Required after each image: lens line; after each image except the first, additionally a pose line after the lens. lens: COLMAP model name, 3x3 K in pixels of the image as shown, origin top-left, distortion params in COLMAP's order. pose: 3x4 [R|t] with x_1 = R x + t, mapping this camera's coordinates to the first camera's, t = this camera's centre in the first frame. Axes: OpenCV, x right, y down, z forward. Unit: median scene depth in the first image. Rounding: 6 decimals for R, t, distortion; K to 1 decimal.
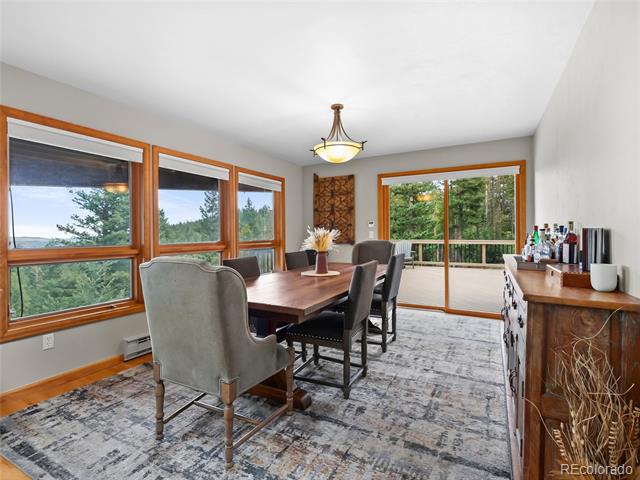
lens RADIAL K [[313.8, 0, 317.3], [0, 313.8, 242.4], [0, 0, 1]] dist [-0.005228, 0.001092]
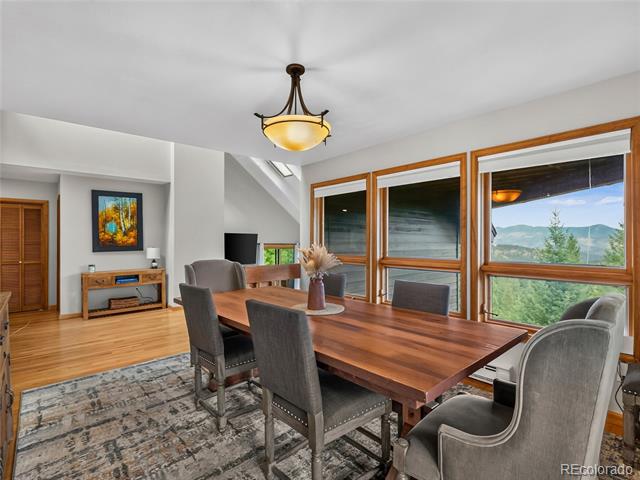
lens RADIAL K [[313.8, 0, 317.3], [0, 313.8, 236.3], [0, 0, 1]] dist [-0.005228, 0.001092]
pose [[-0.333014, -0.017670, -0.942756, 1.036821], [-0.026911, 0.999595, -0.009229, -0.083058], [0.942538, 0.022297, -0.333355, 1.861954]]
